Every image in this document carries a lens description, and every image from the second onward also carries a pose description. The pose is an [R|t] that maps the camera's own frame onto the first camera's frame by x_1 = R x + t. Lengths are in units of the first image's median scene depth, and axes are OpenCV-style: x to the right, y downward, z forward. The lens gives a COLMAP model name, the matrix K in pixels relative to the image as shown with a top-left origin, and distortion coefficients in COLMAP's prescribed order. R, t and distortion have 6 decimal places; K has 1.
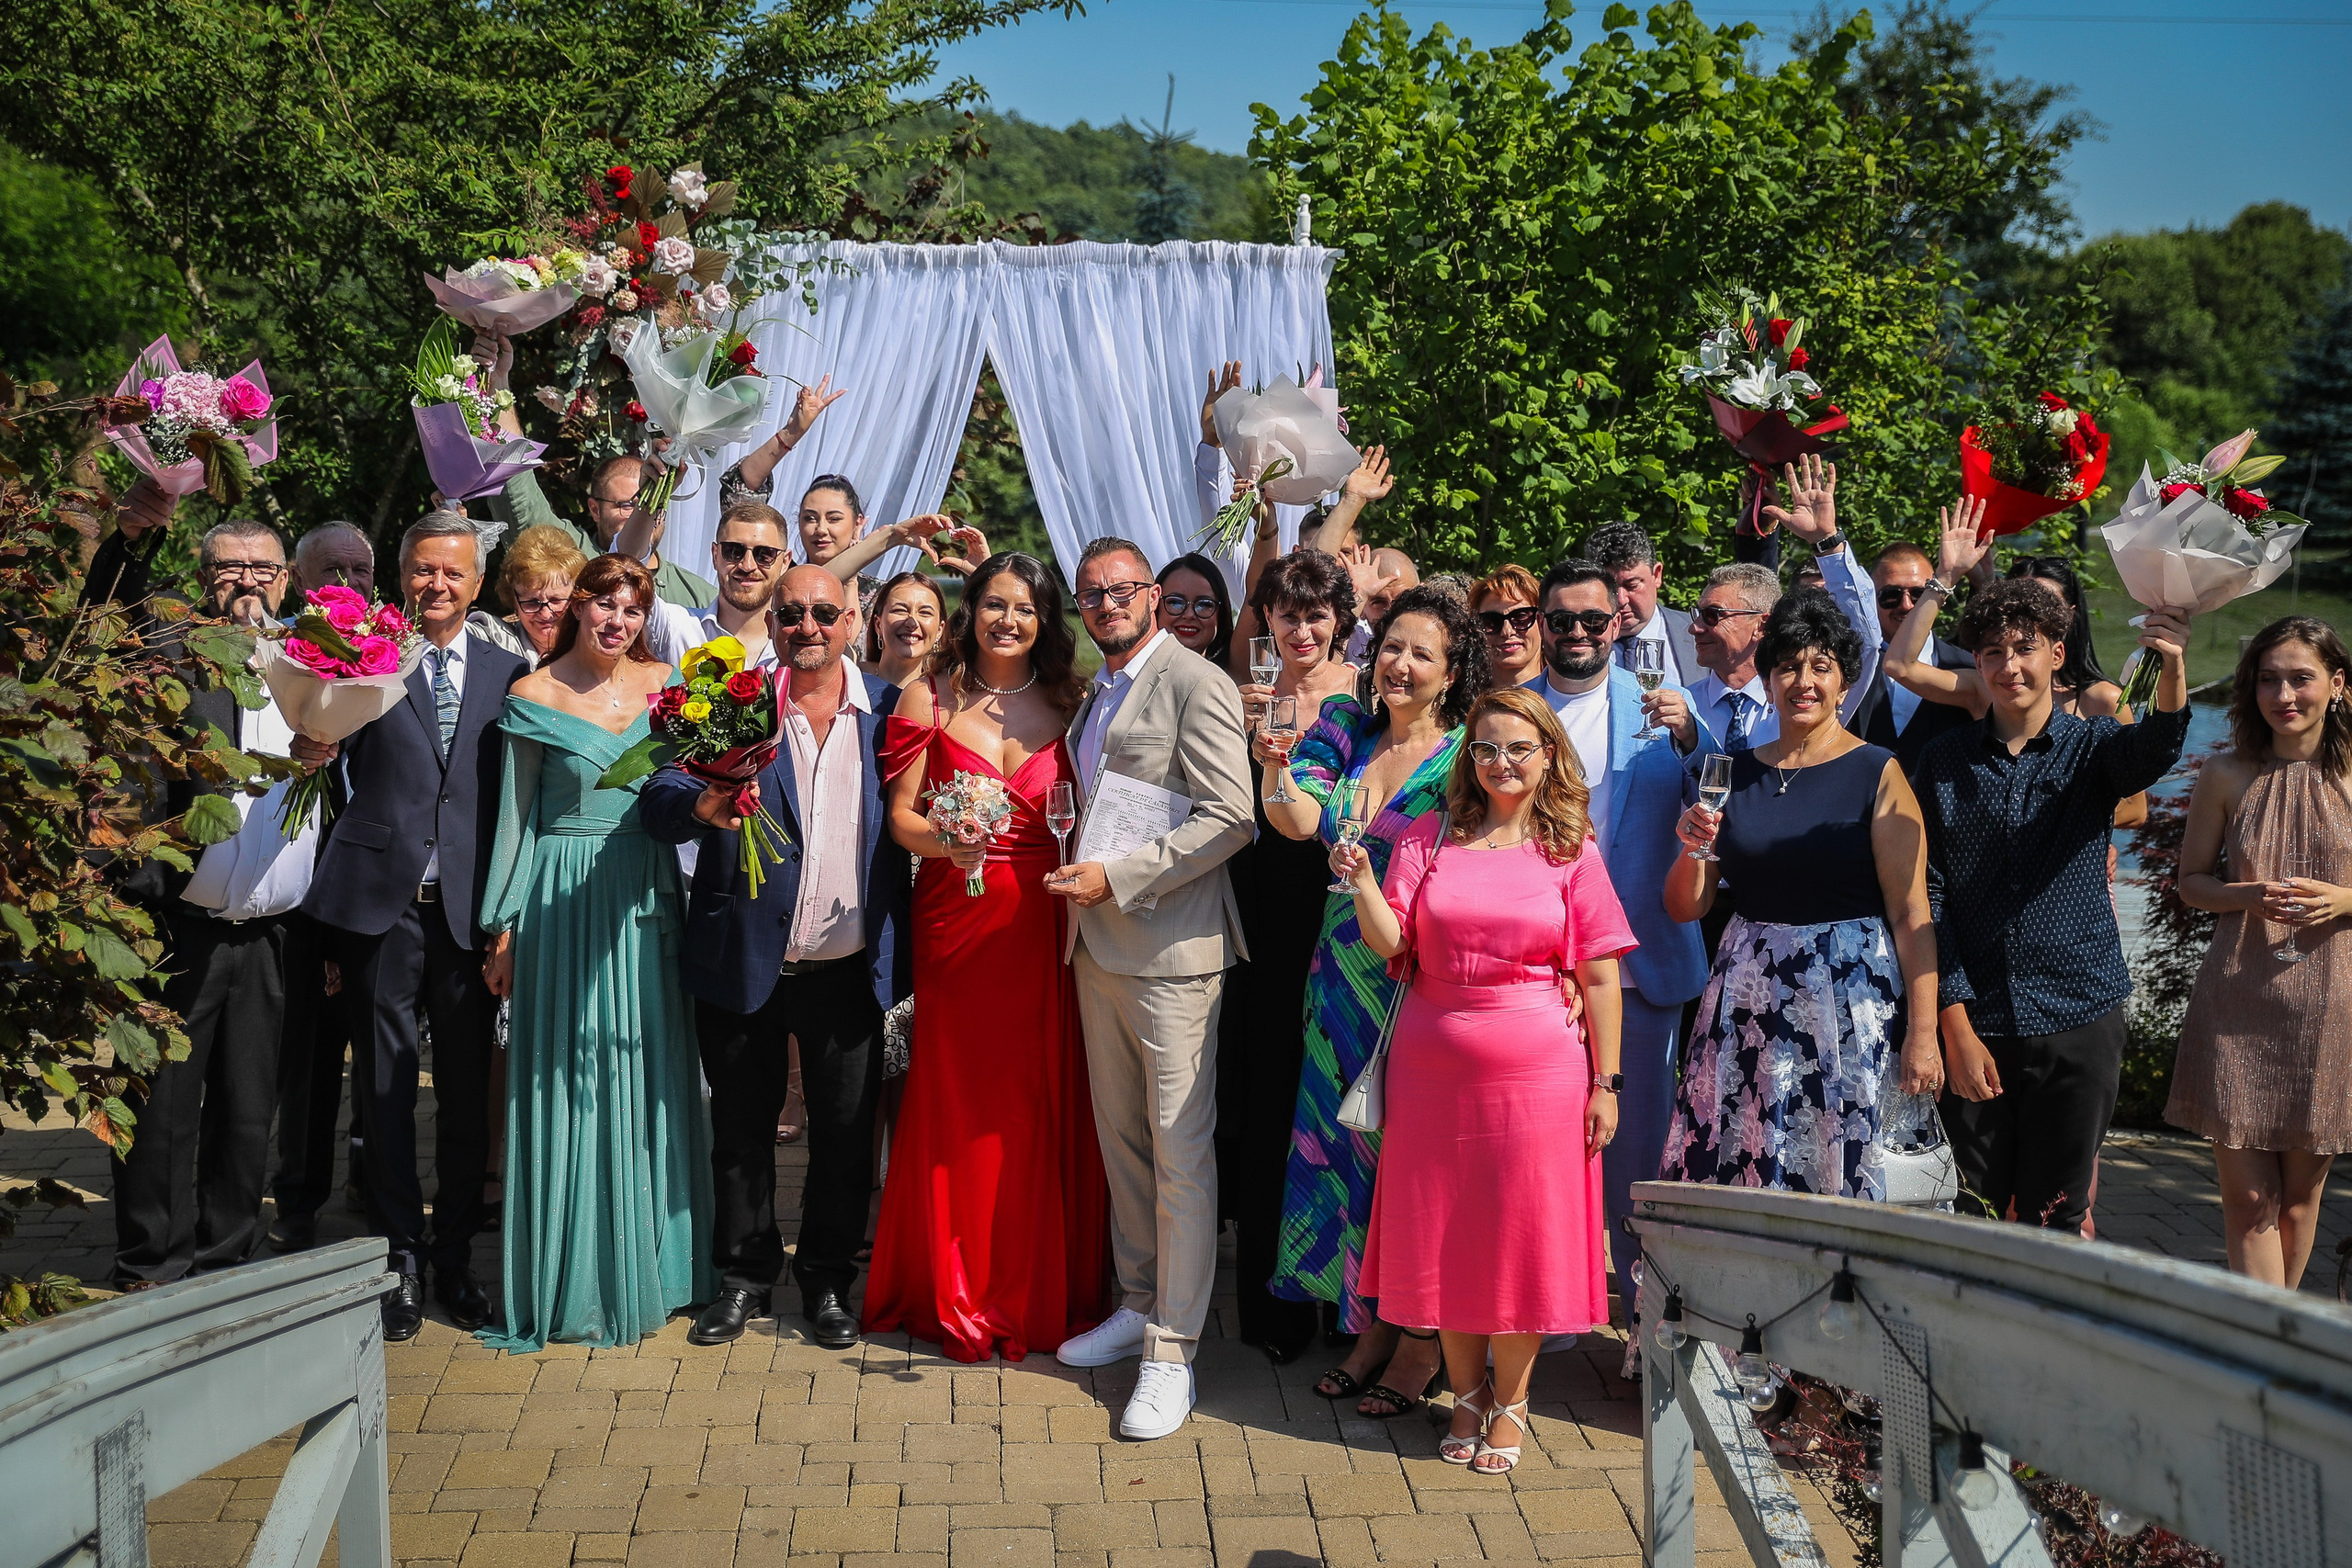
lens RADIAL K [[3311.3, 0, 1140.7], [0, 3311.3, 792.3], [0, 0, 1]] dist [-0.007498, -0.000791]
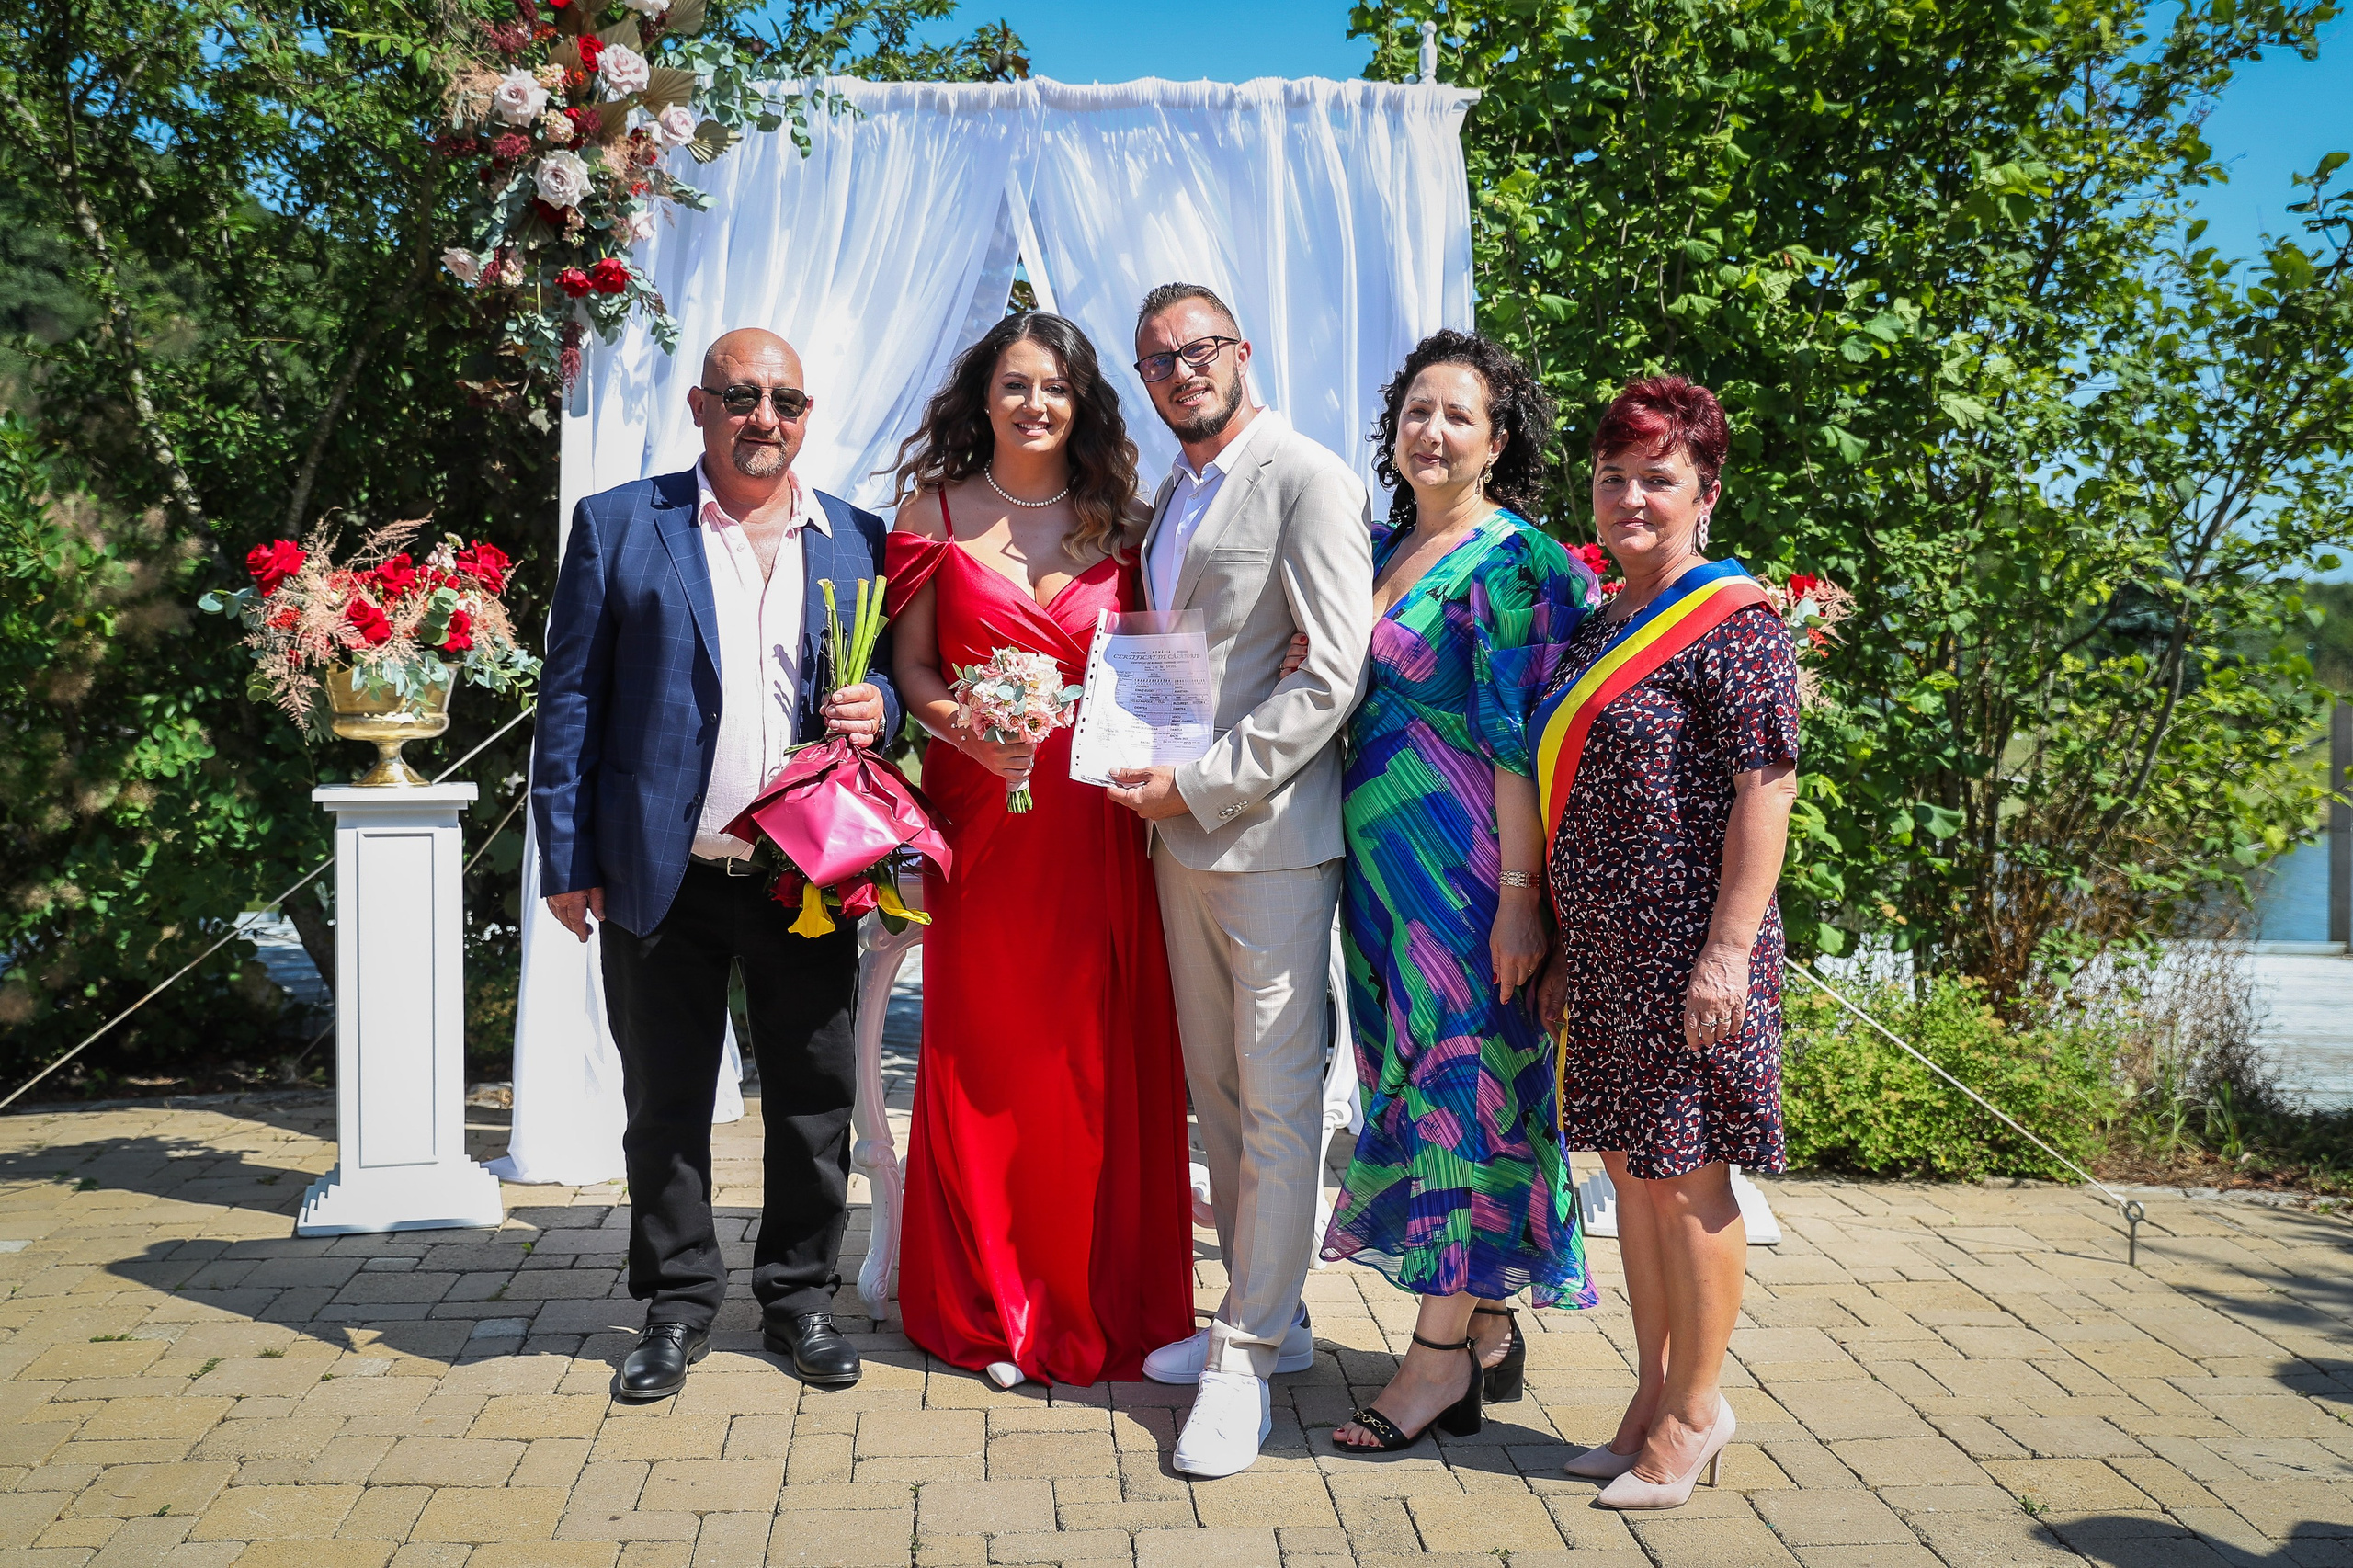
lens RADIAL K [[2357.4, 0, 1176.5], [0, 2357.4, 784.0], [0, 0, 1]] dist [-0.010559, 0.001613]
pose [[0.999594, -0.001573, 0.028452, -0.027516], [0.003971, 0.996424, -0.084398, 0.048692], [-0.028217, 0.084476, 0.996026, 0.458301]]
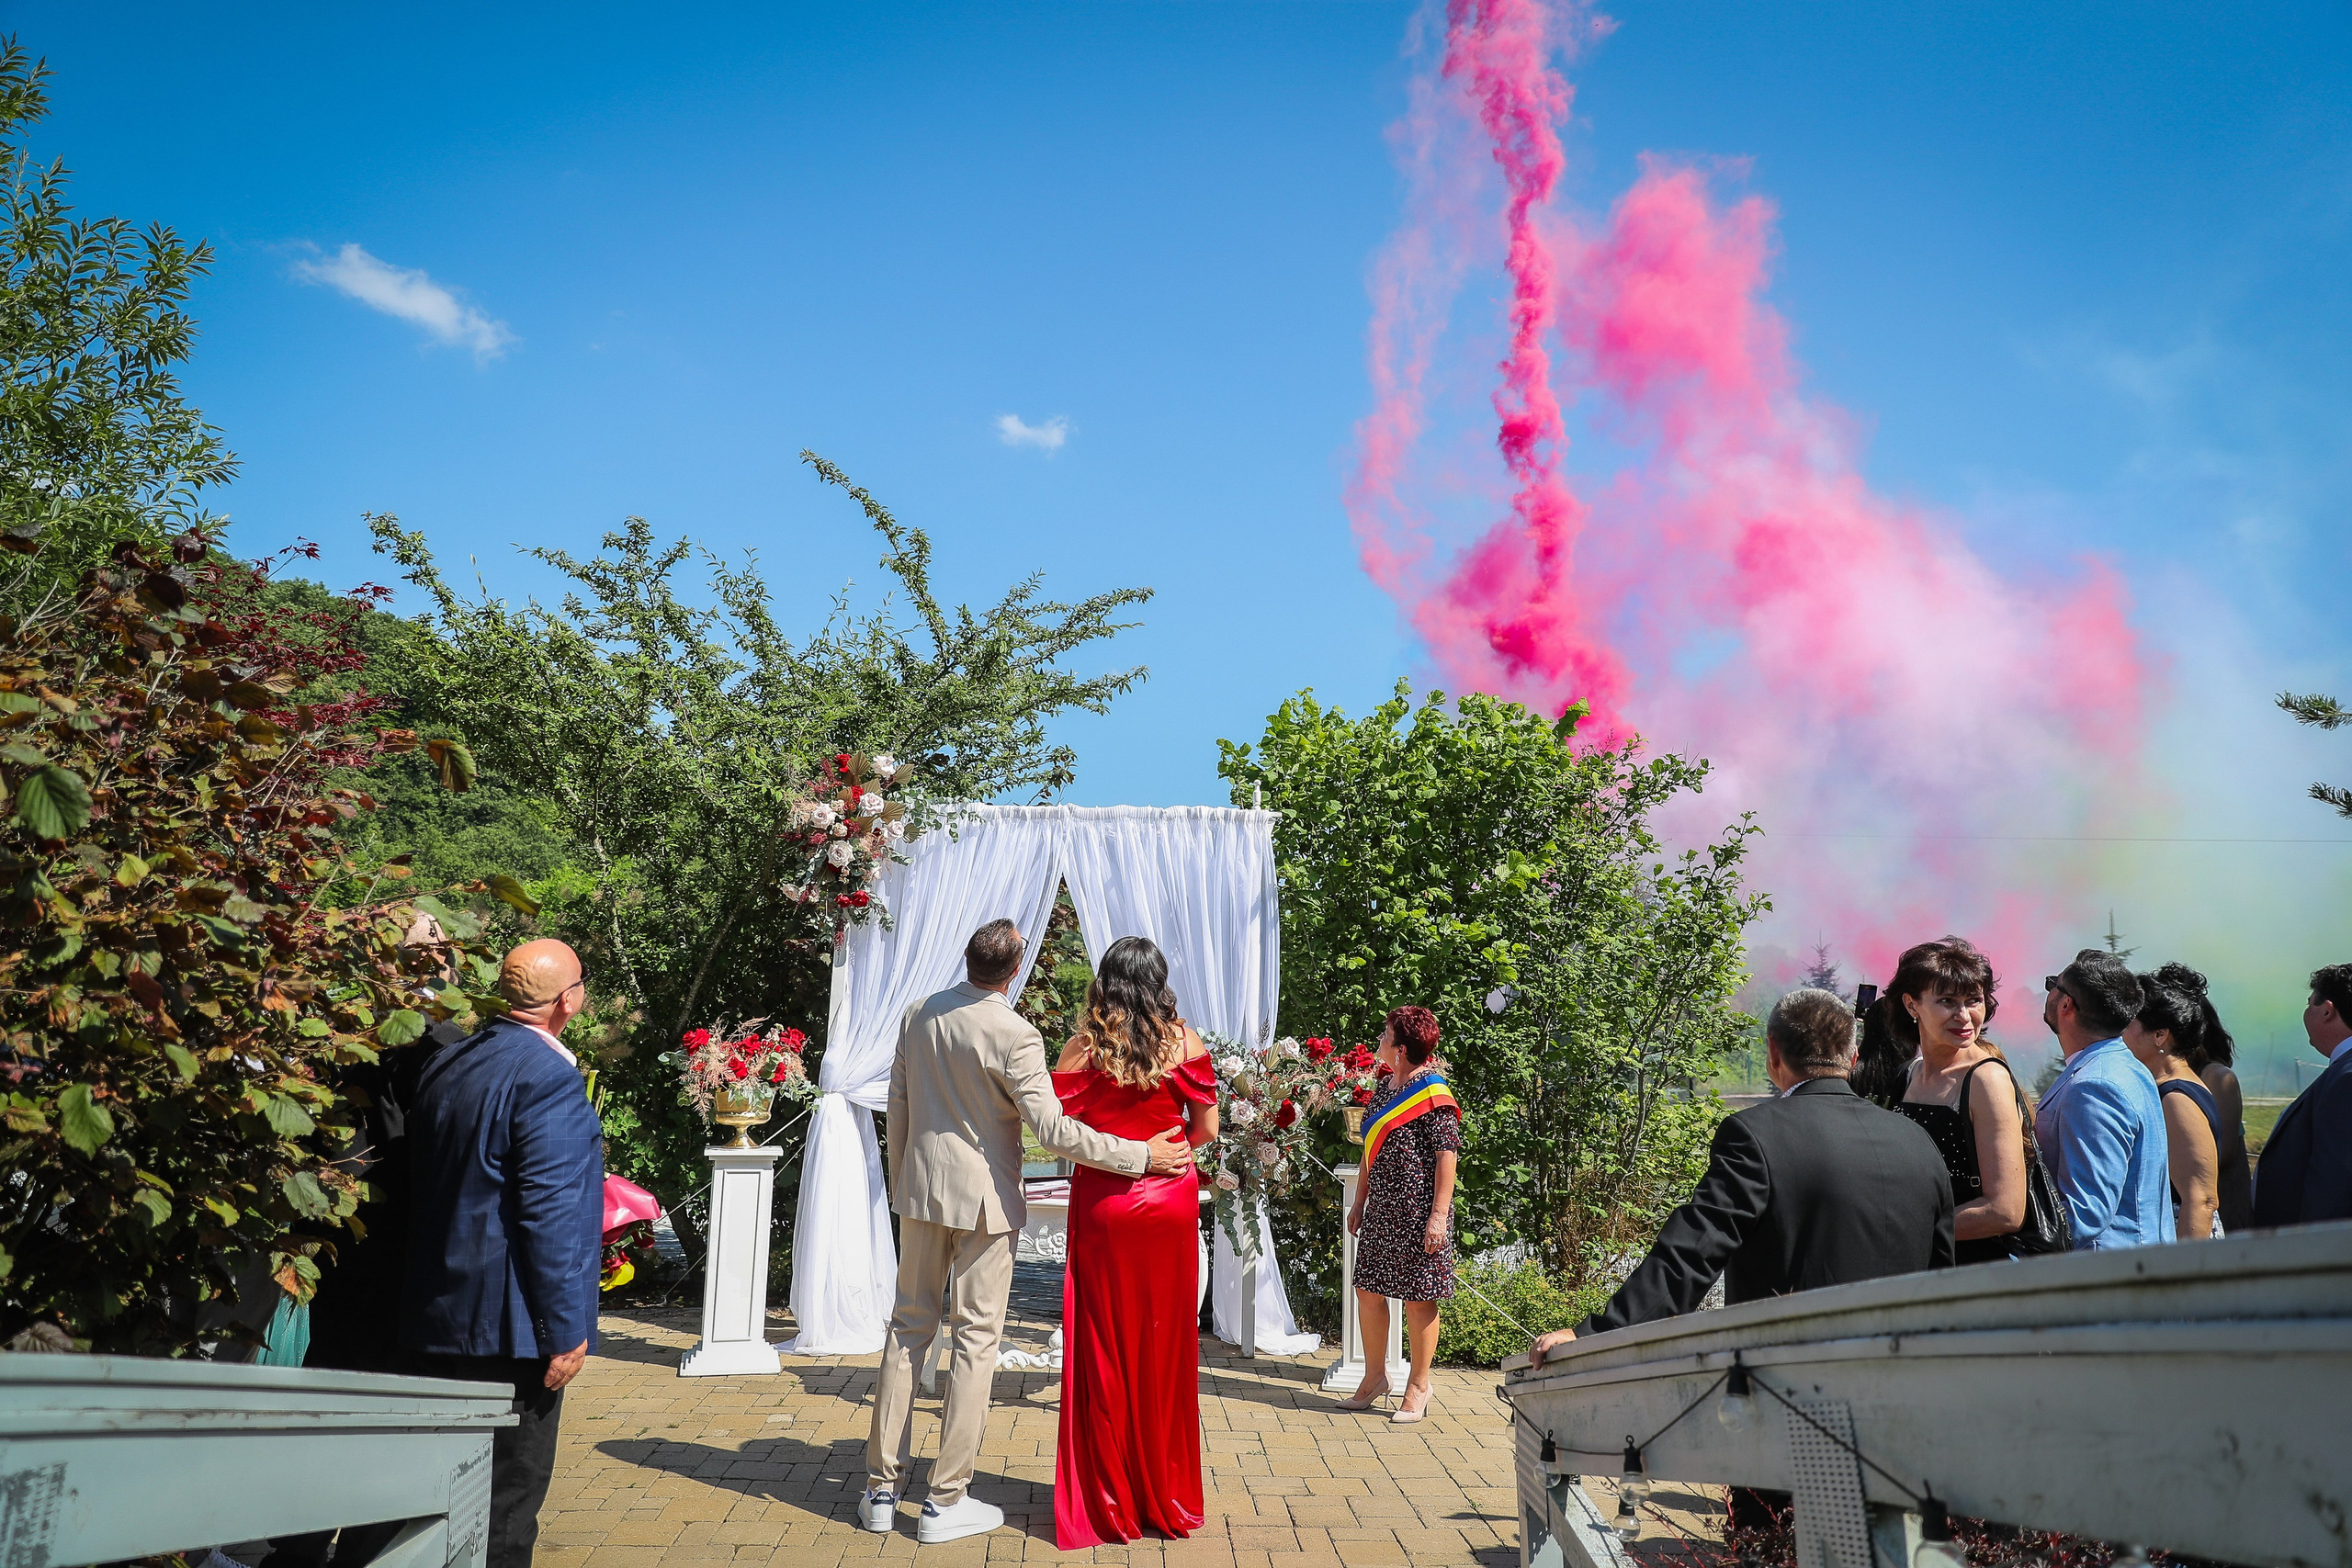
lens RADIAL K [[1659.6, 0, 1184.9], [0, 1659.6, 763.2], [0, 0, 1]] dist [-0.000260, -0.000837]
pose [[0.999894, 0.014410, -0.002275, 0.015332], [-0.014436, 0.954829, -0.296804, 0.058747], [-0.002105, 0.296805, 0.954936, 0.206888]]
